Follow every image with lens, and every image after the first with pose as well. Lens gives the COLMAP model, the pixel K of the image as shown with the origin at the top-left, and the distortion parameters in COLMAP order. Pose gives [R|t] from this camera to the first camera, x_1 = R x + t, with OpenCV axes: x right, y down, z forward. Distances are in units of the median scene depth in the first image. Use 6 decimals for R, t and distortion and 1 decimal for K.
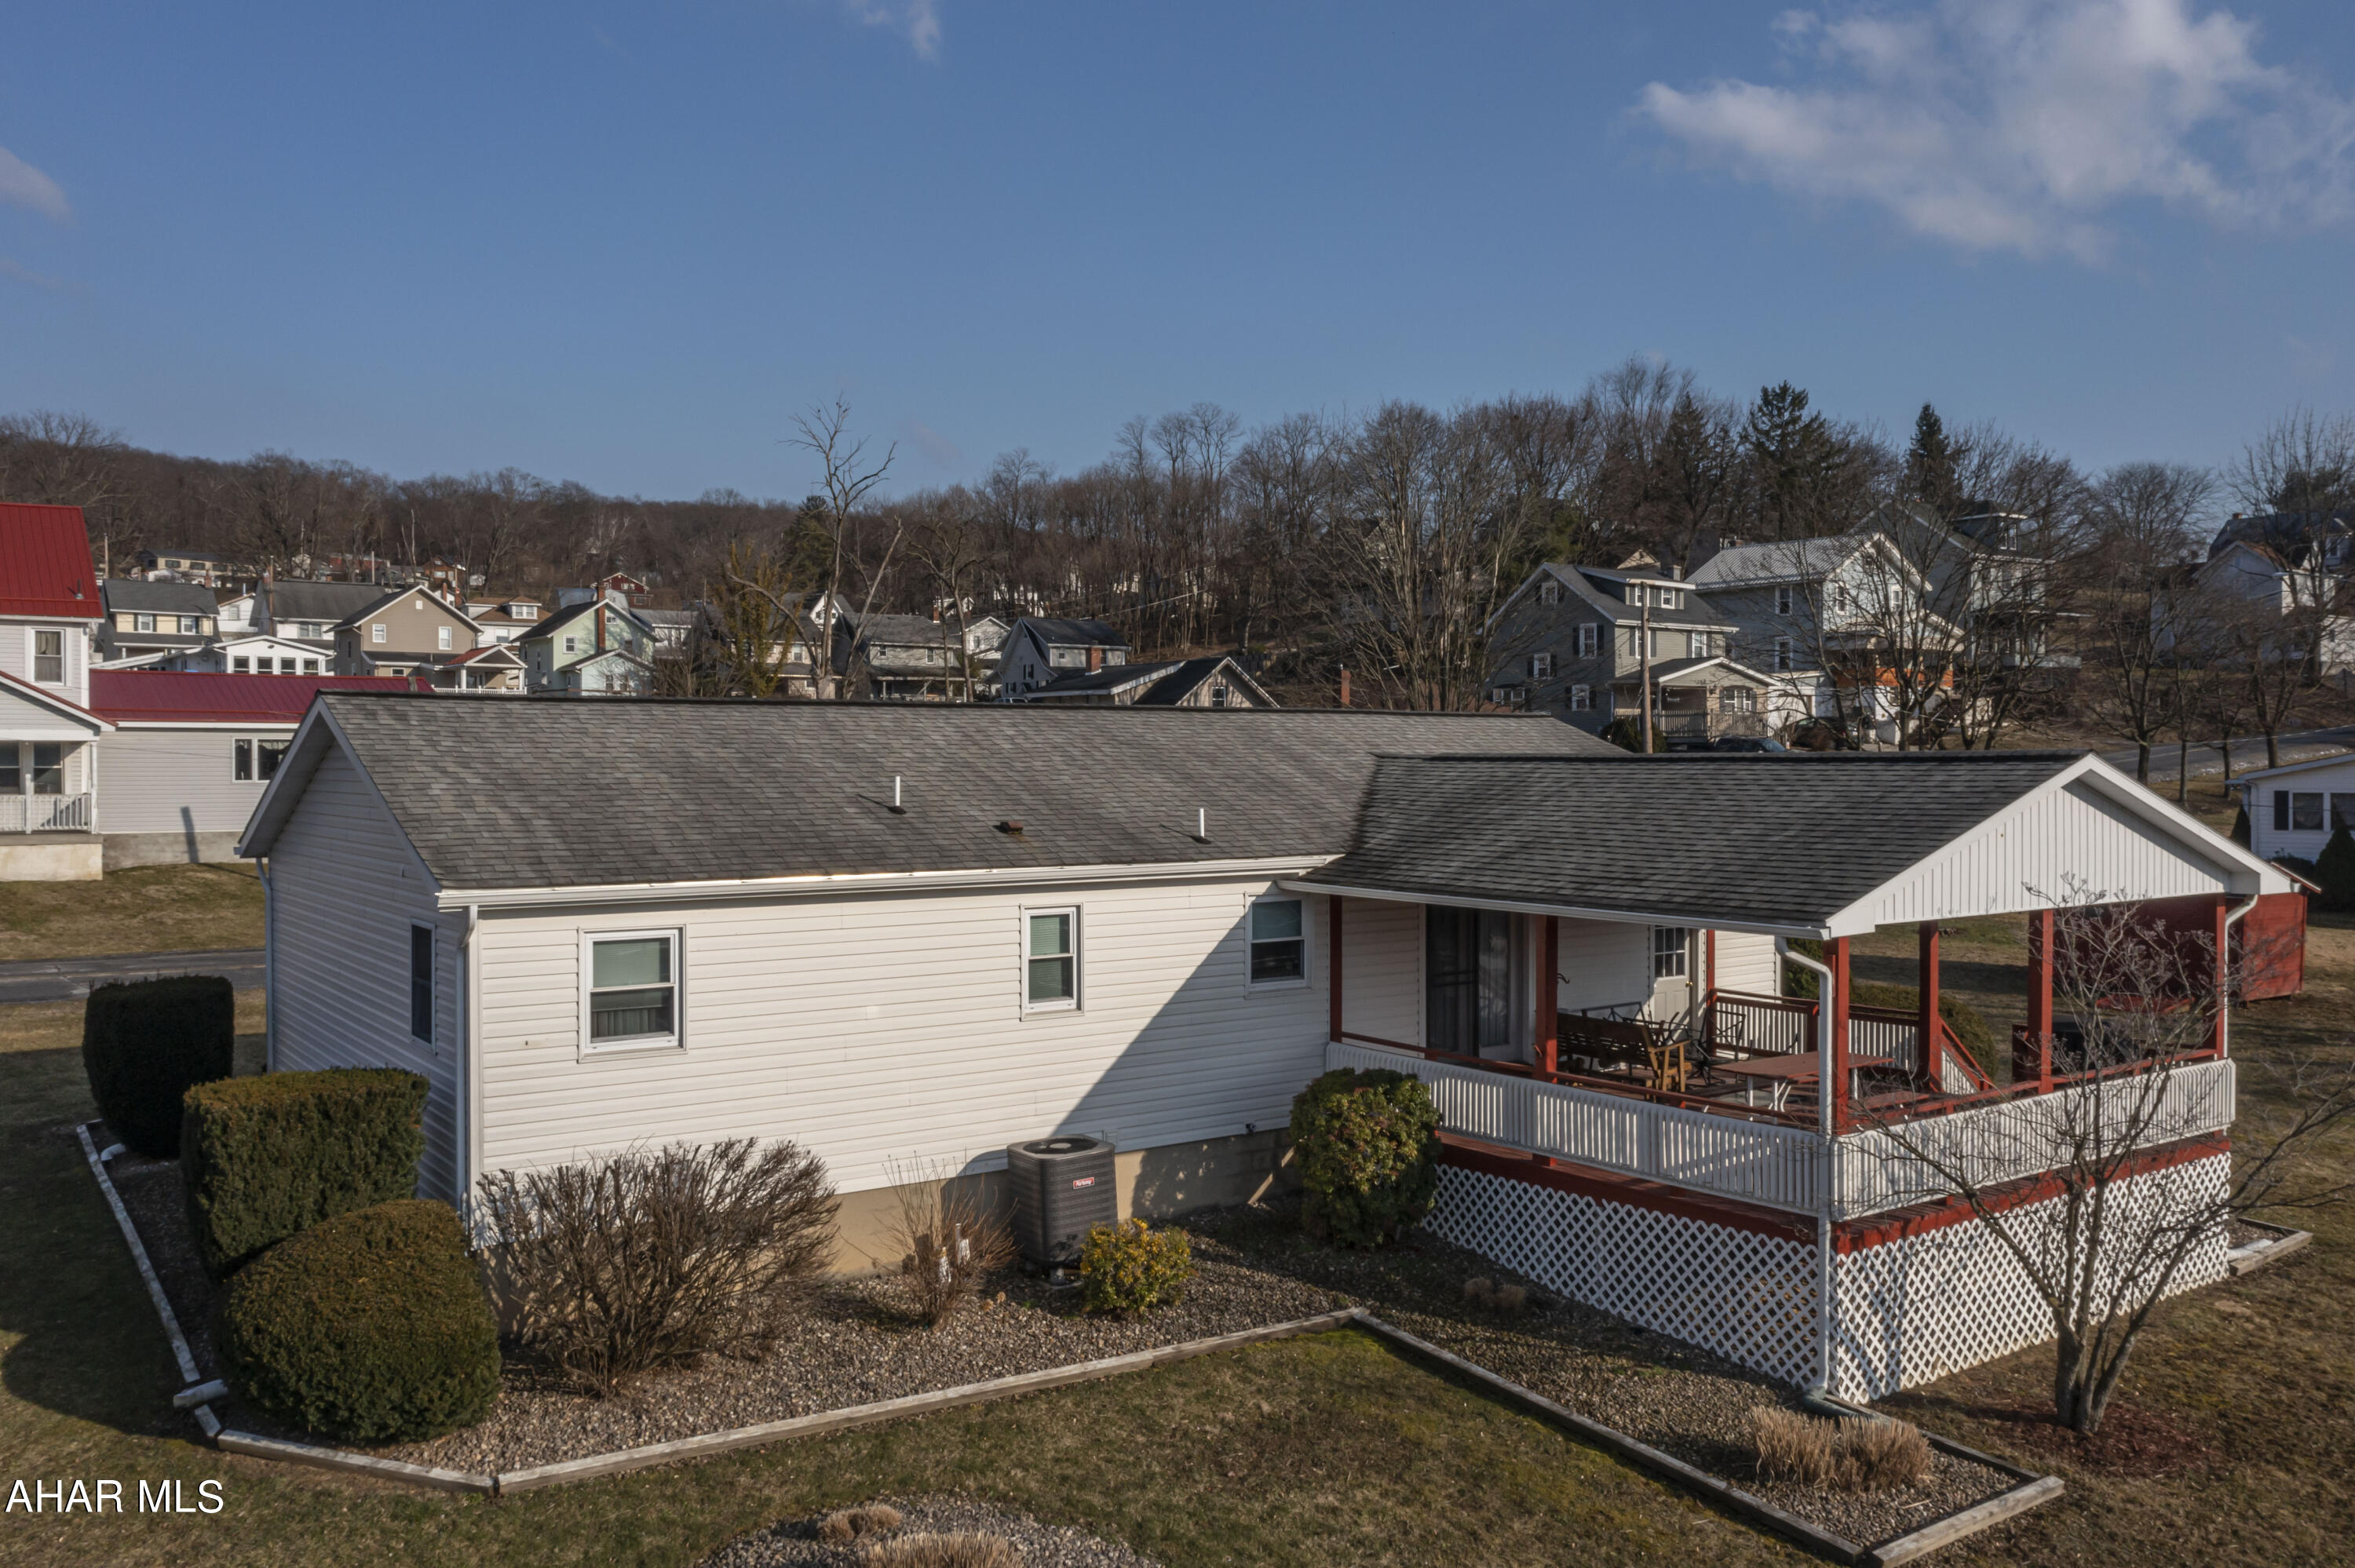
lens RADIAL K [[1861.4, 0, 1178.3], [0, 1861.4, 779.4], [0, 0, 1]] dist [-0.013000, 0.000947]
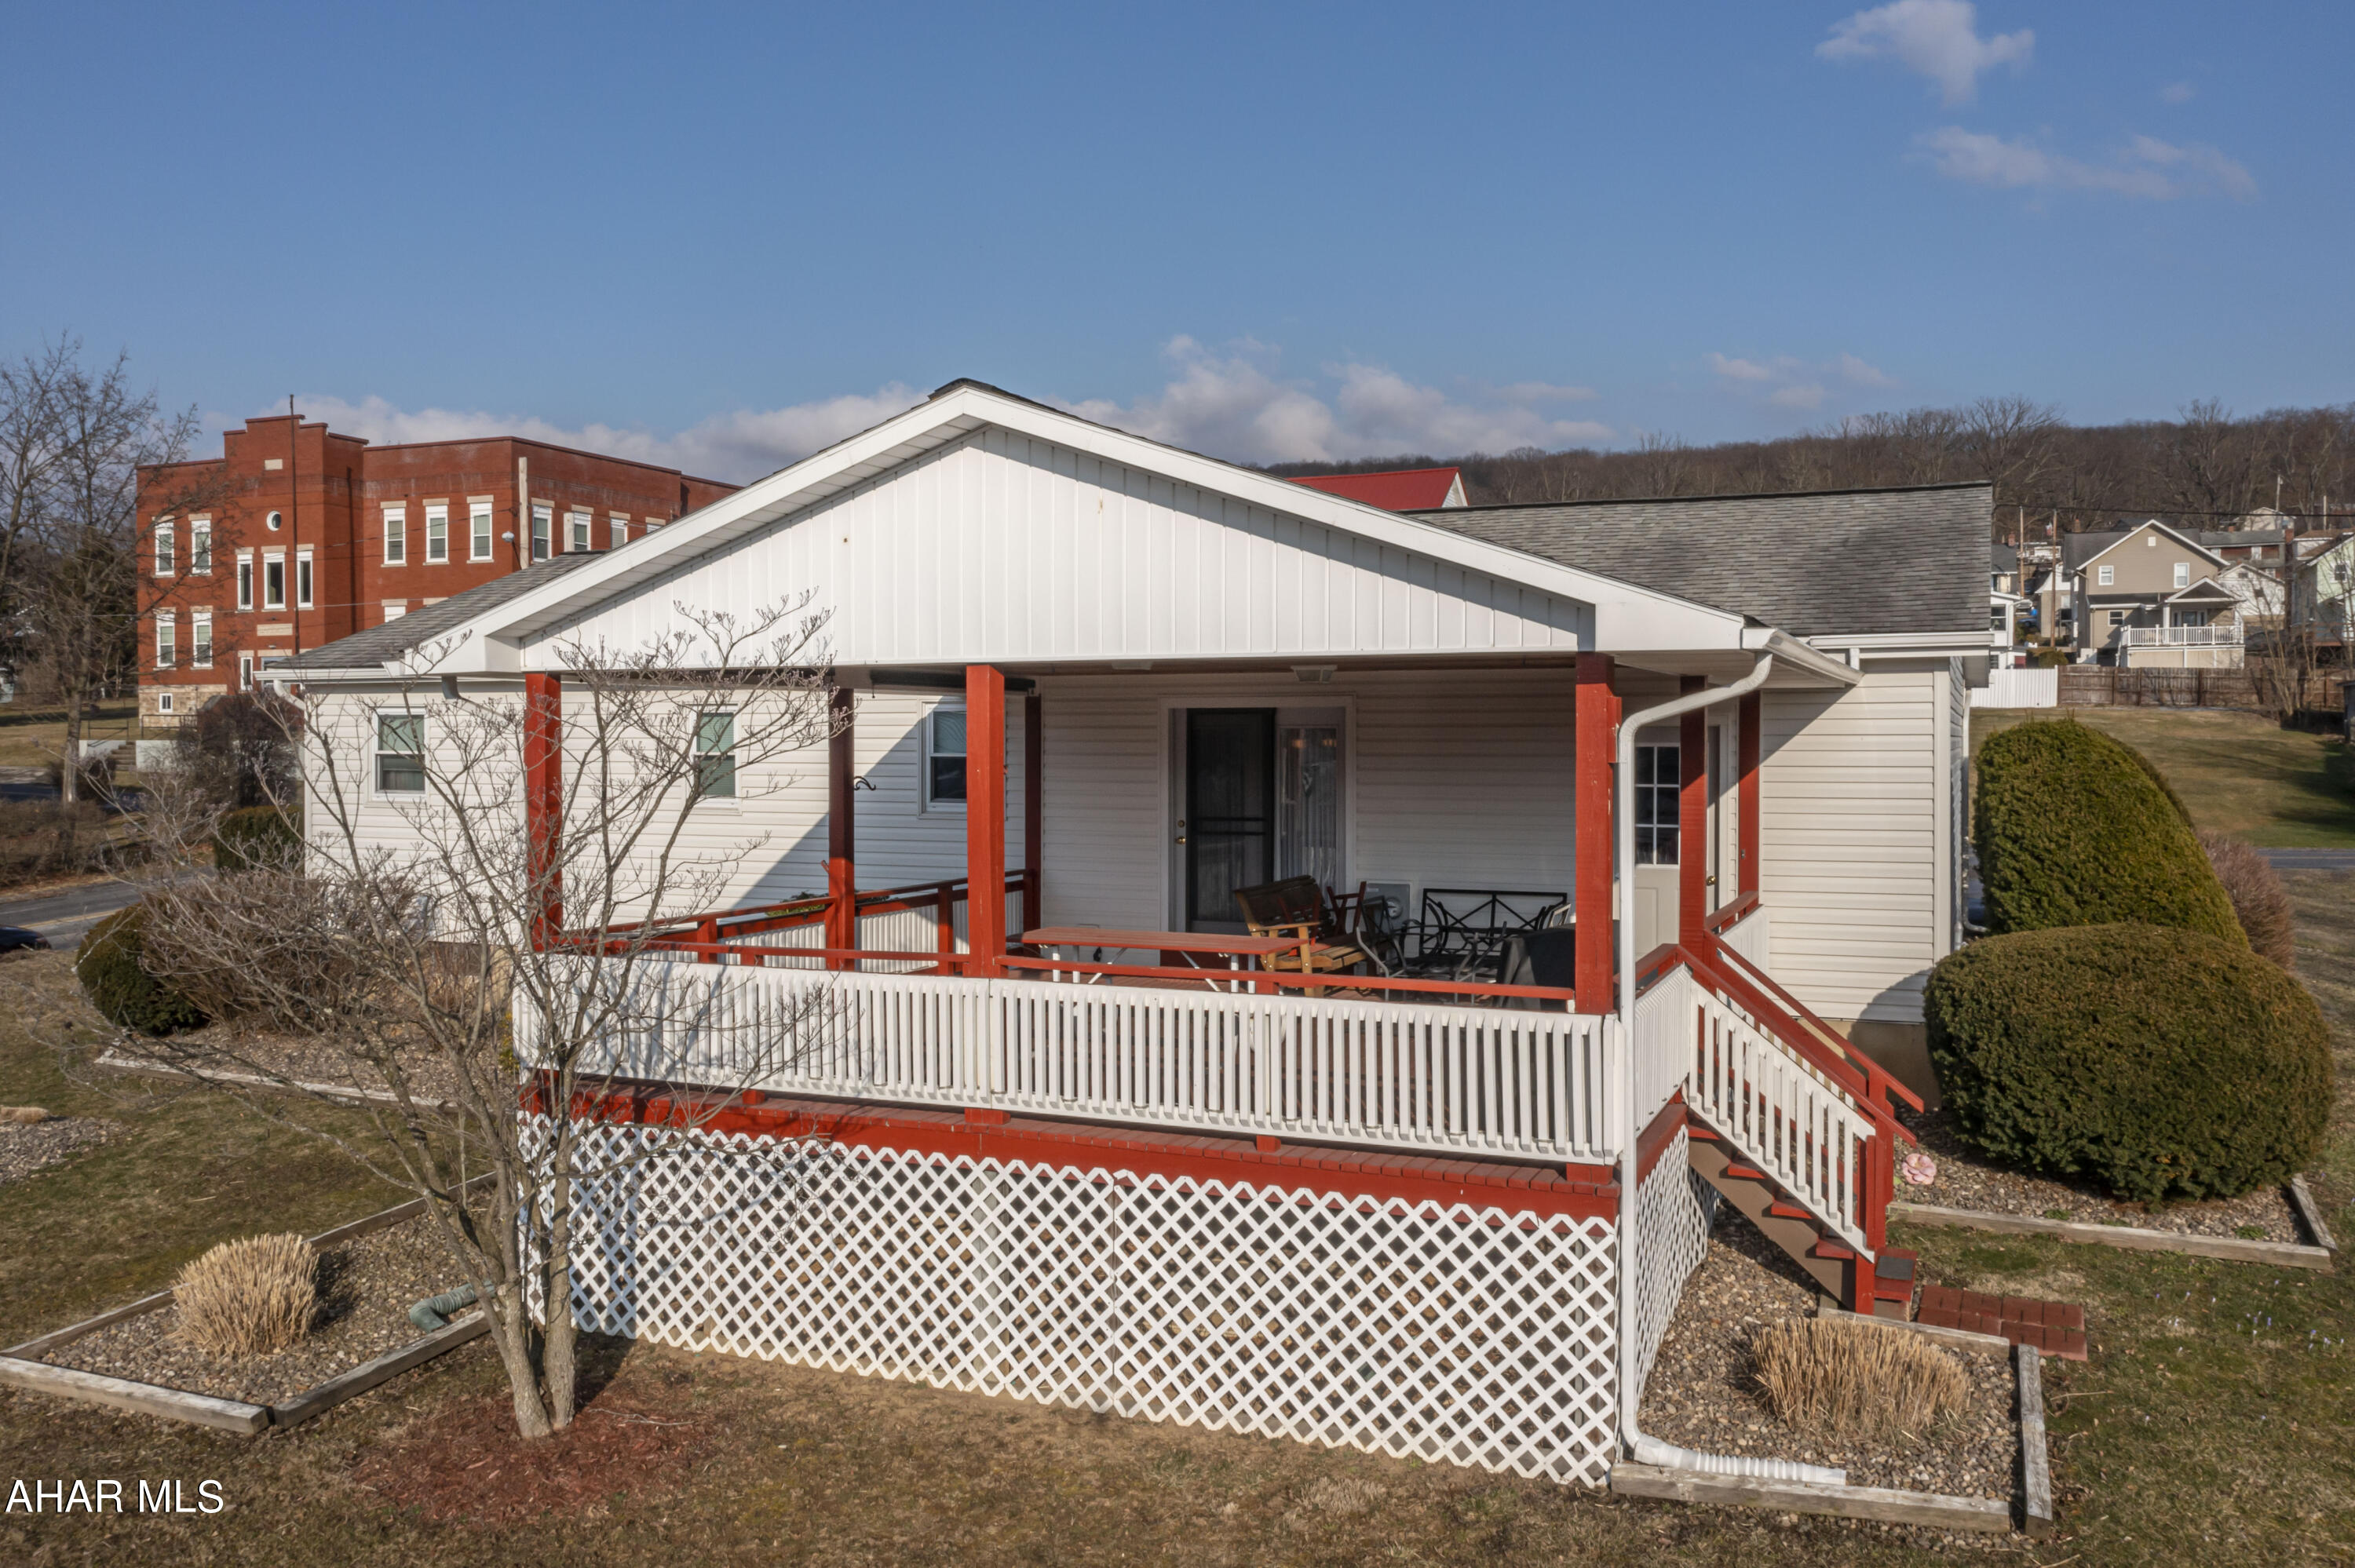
lens RADIAL K [[1861.4, 0, 1180.8], [0, 1861.4, 776.4], [0, 0, 1]] dist [-0.013000, 0.000947]
pose [[0.512780, 0.019006, -0.858309, 0.906591], [-0.010088, 0.999819, 0.016113, 0.085970], [0.858460, 0.000396, 0.512880, 0.677846]]
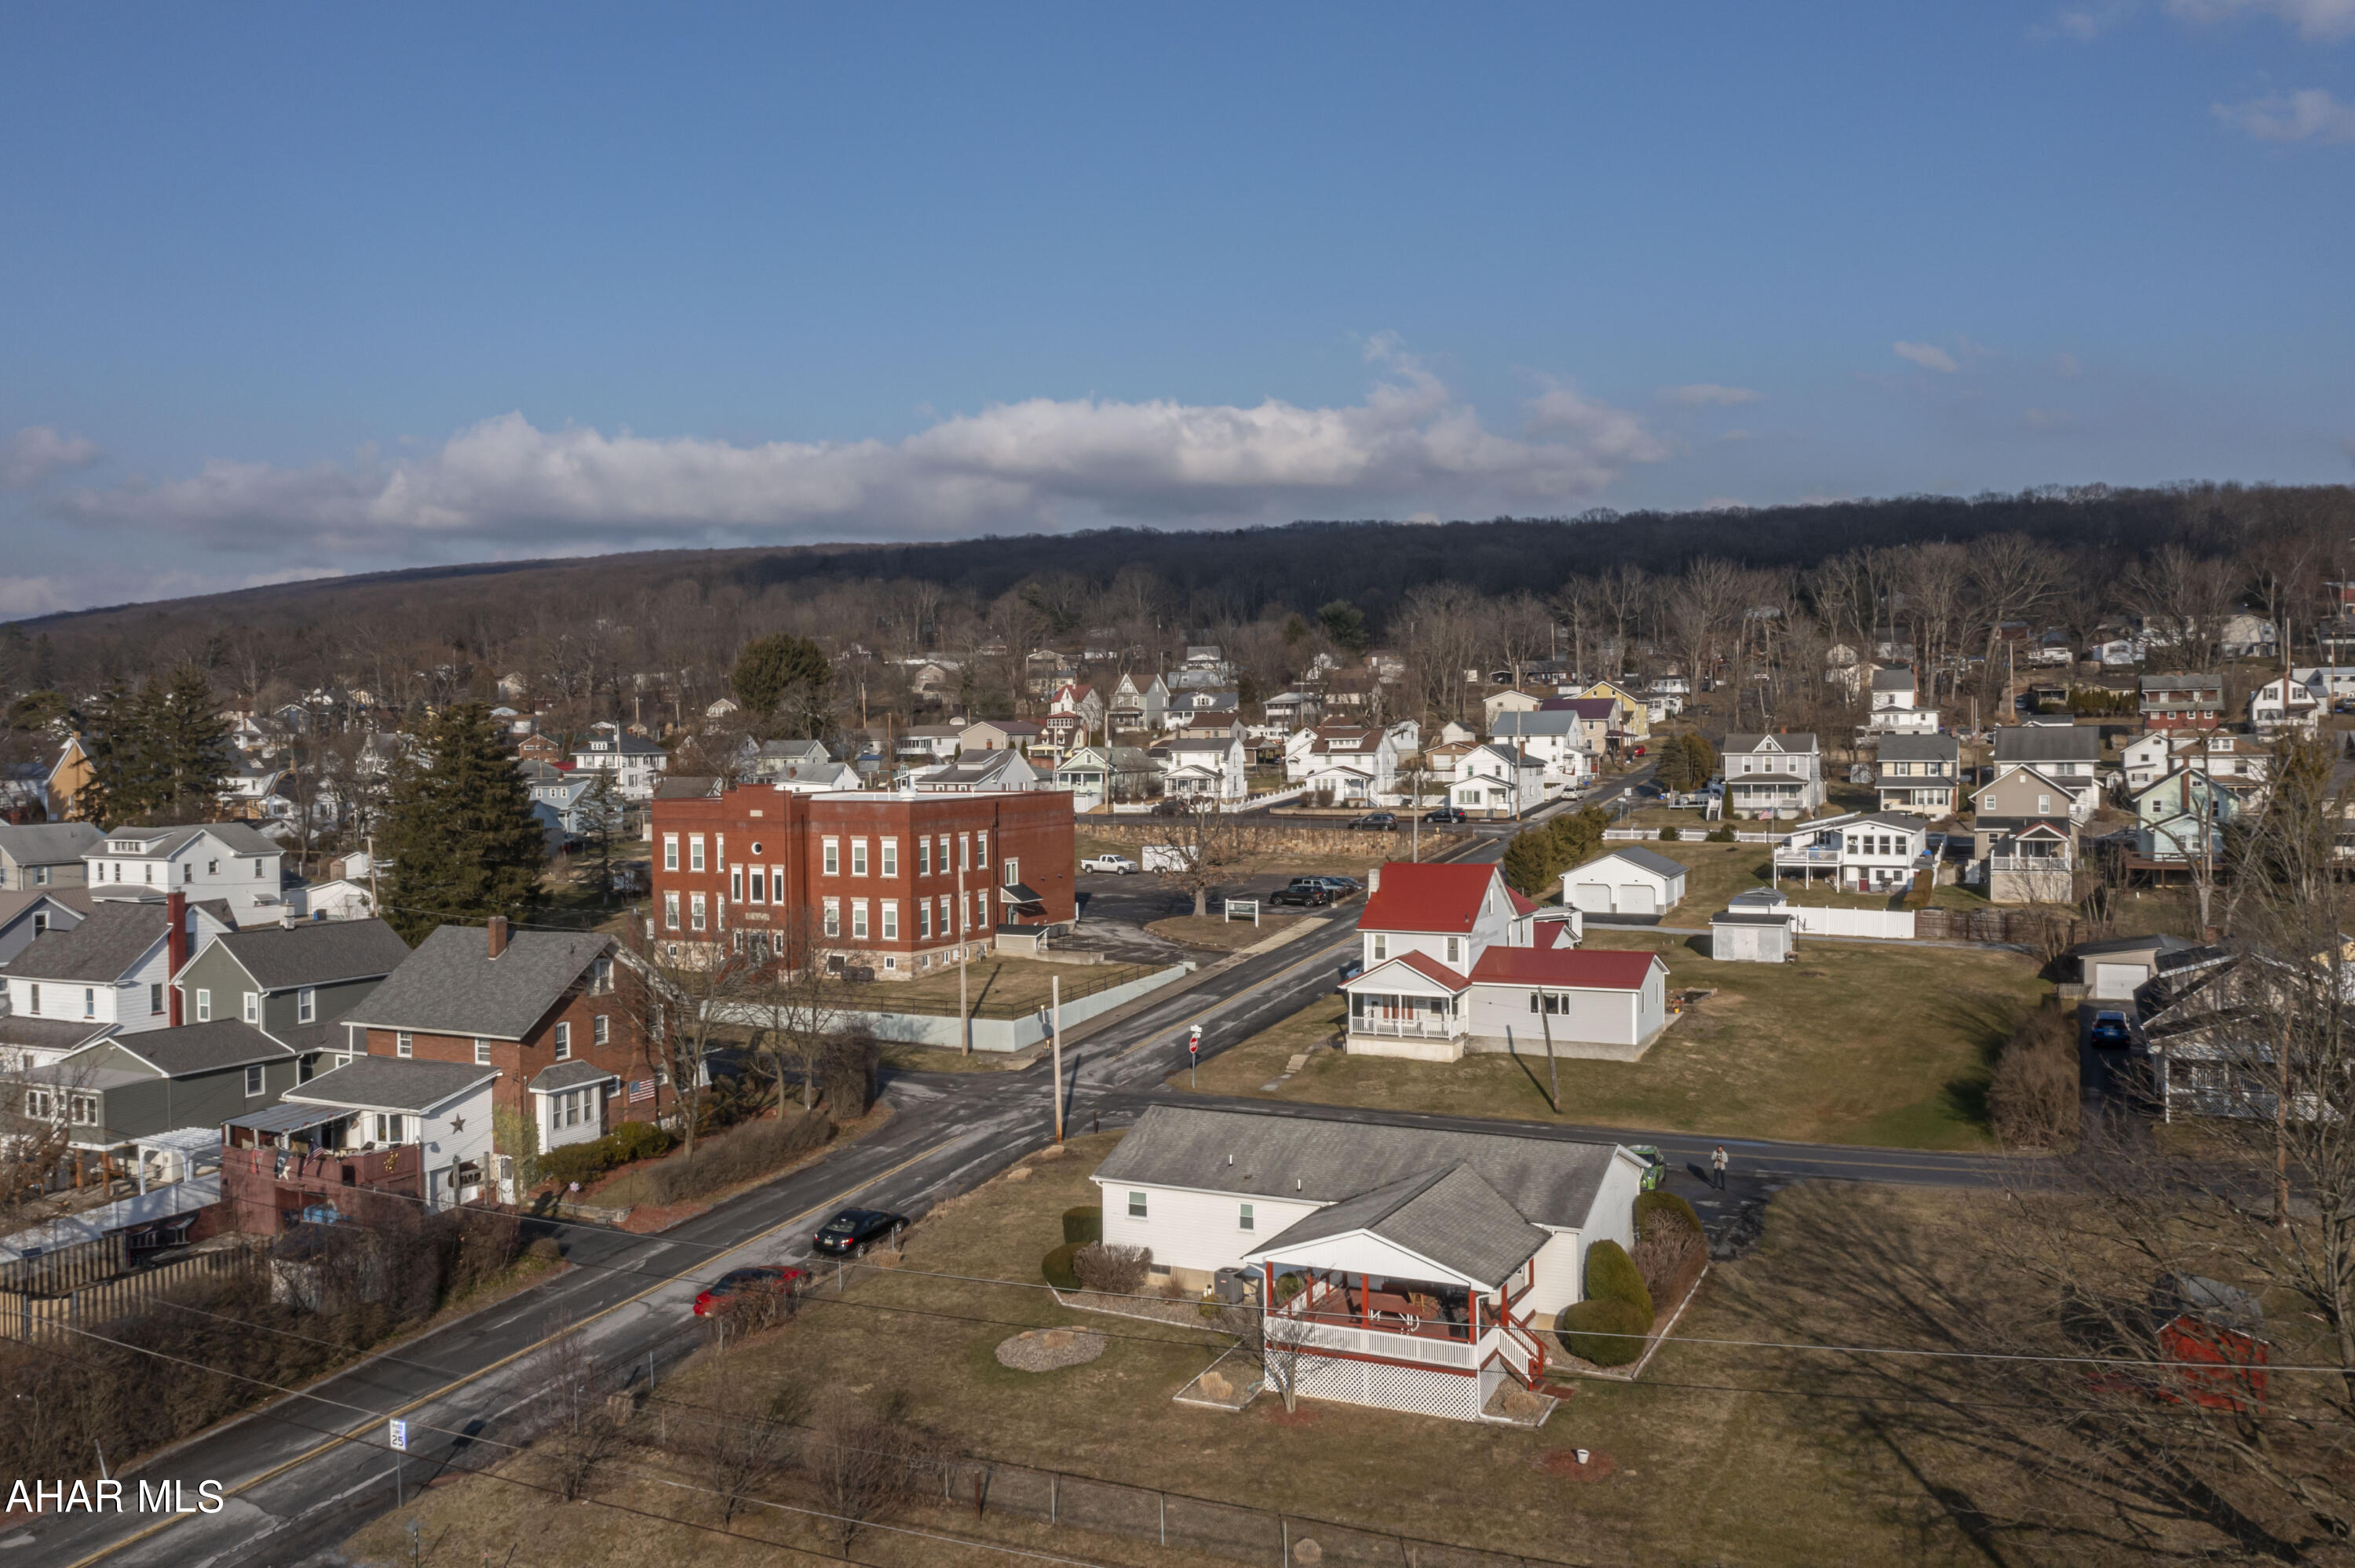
lens RADIAL K [[1861.4, 0, 1175.6], [0, 1861.4, 781.4], [0, 0, 1]] dist [-0.013000, 0.000947]
pose [[0.469287, 0.017513, -0.882872, 2.840105], [0.001876, 0.999781, 0.020829, -0.767902], [0.883044, -0.011431, 0.469151, -0.716731]]
